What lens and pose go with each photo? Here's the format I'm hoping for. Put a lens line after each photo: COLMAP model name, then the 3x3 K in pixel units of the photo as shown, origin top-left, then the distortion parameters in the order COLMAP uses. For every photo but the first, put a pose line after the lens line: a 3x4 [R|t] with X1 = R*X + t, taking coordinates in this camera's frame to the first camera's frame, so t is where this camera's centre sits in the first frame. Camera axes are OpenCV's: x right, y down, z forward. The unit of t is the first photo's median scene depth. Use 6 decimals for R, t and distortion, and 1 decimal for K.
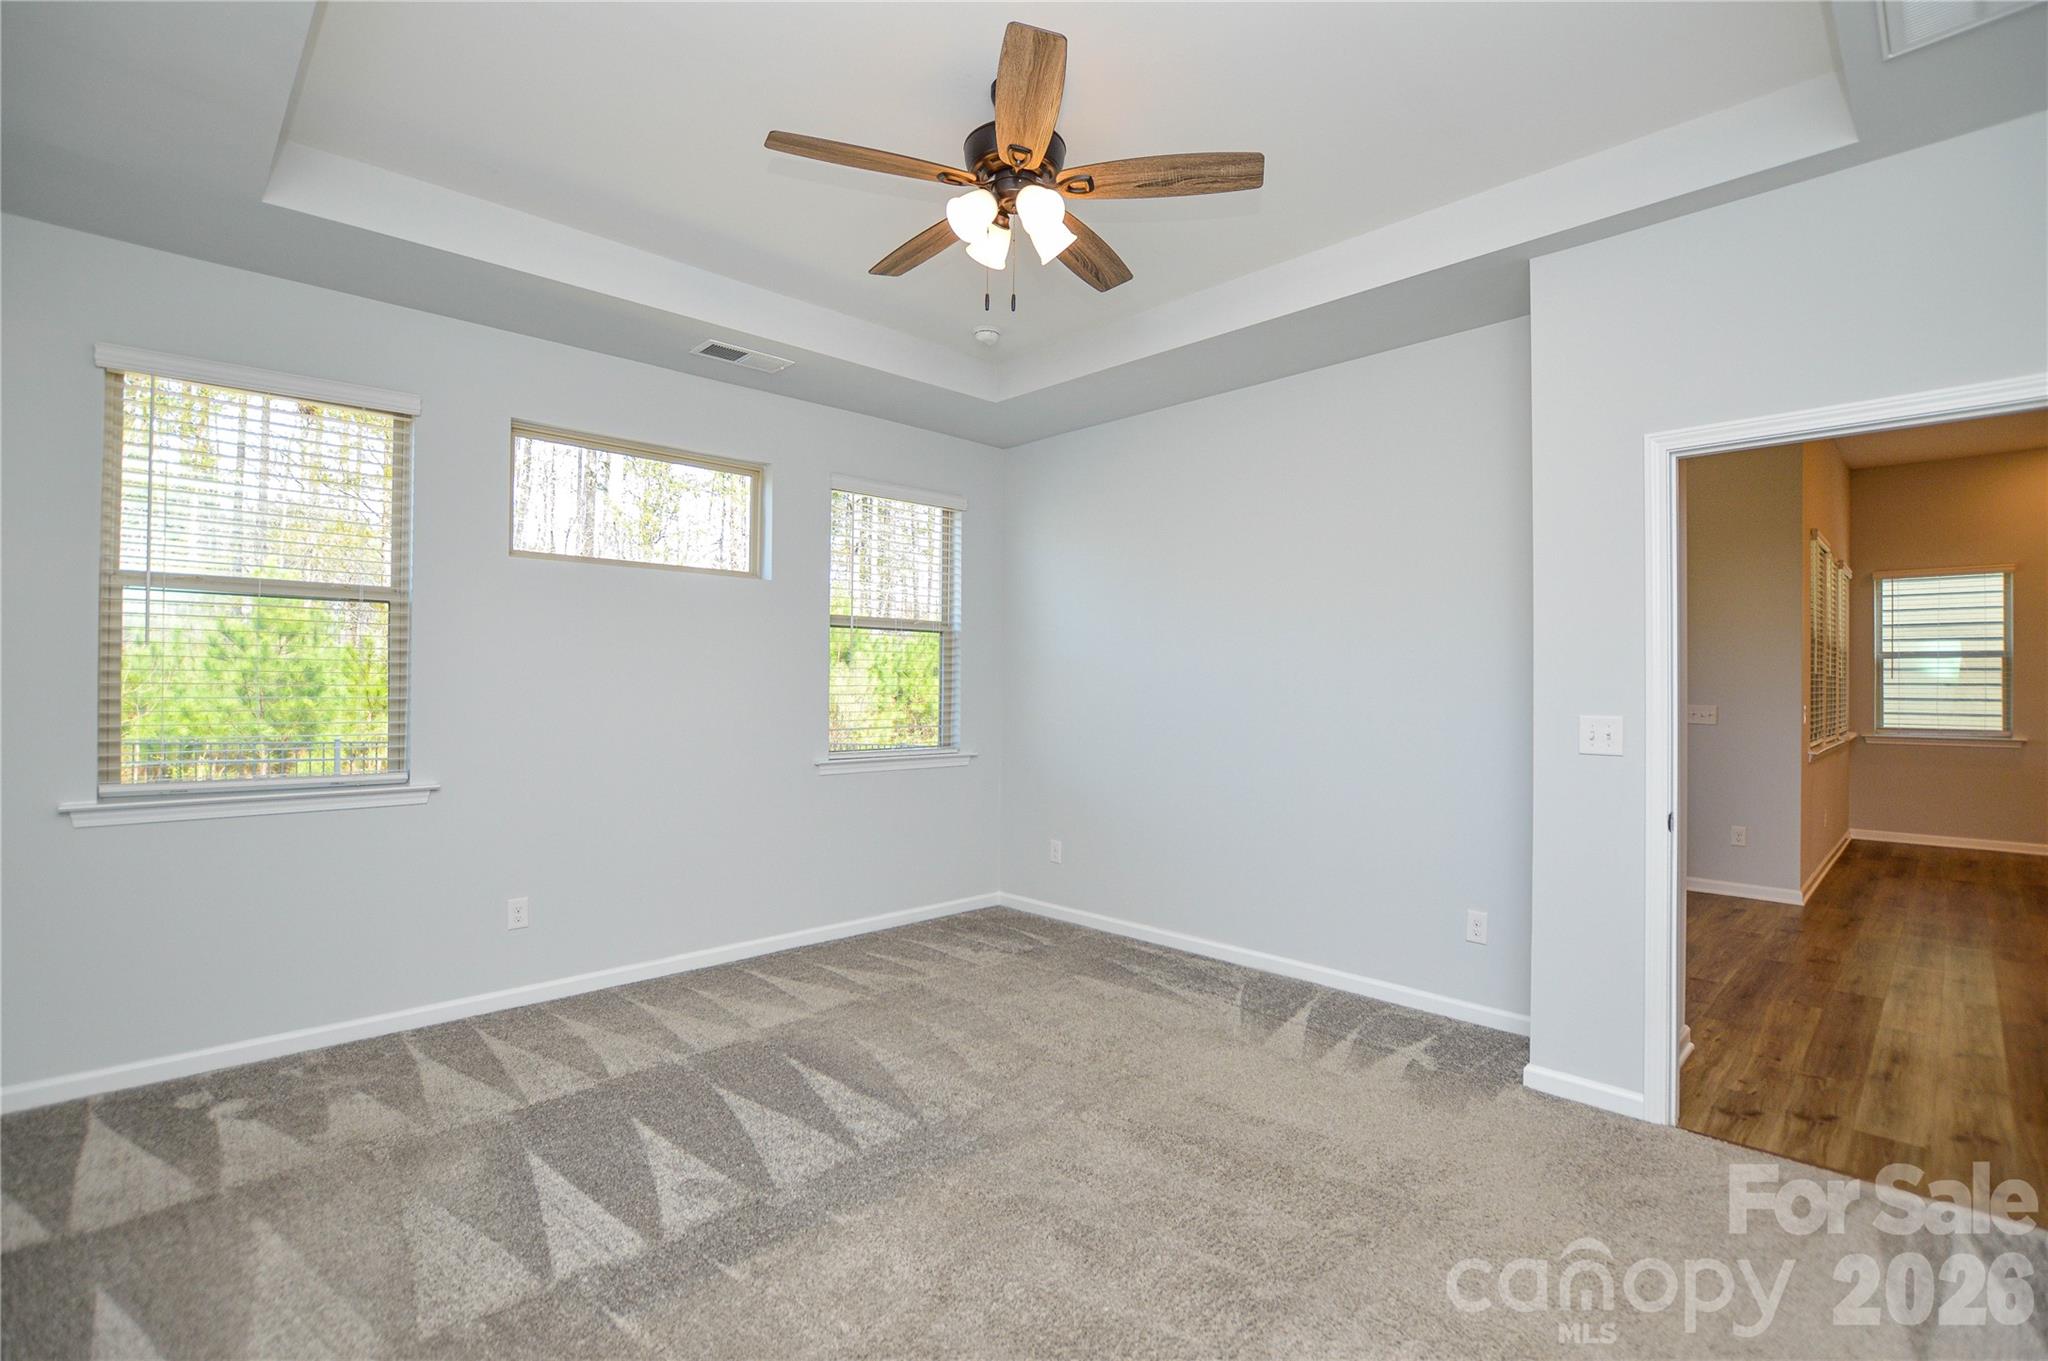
lens RADIAL K [[922.3, 0, 979.0], [0, 922.3, 675.8], [0, 0, 1]] dist [-0.026114, 0.000901]
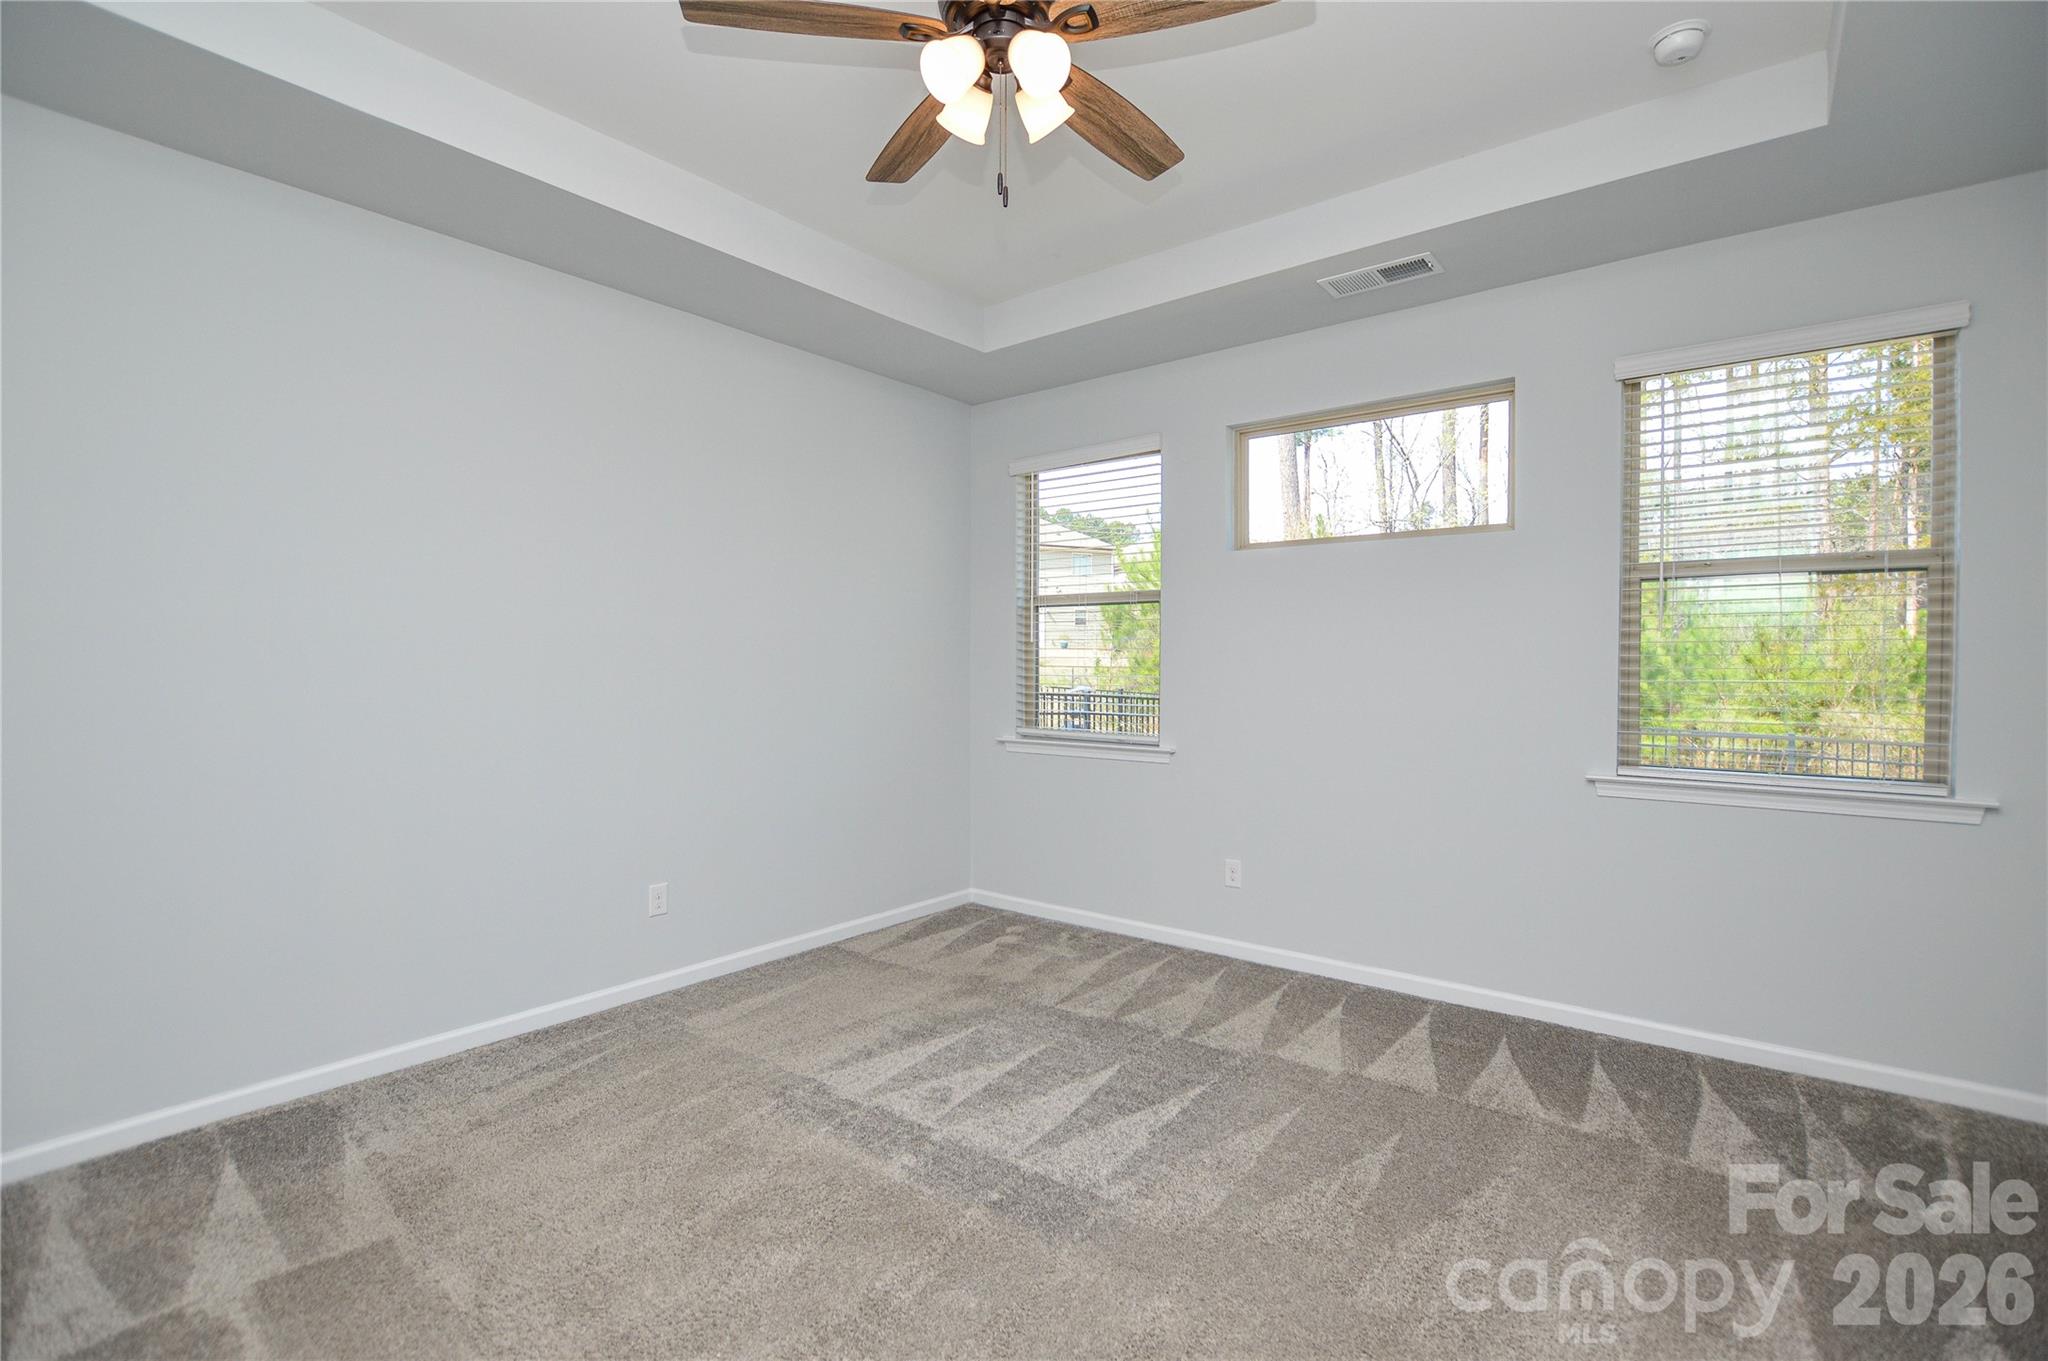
lens RADIAL K [[979.2, 0, 1042.6], [0, 979.2, 682.2], [0, 0, 1]] dist [0.016504, -0.000320]
pose [[0.149719, 0.013497, -0.988636, 0.610506], [0.007636, 0.999861, 0.014807, 0.008497], [0.988699, -0.009766, 0.149595, 0.579790]]
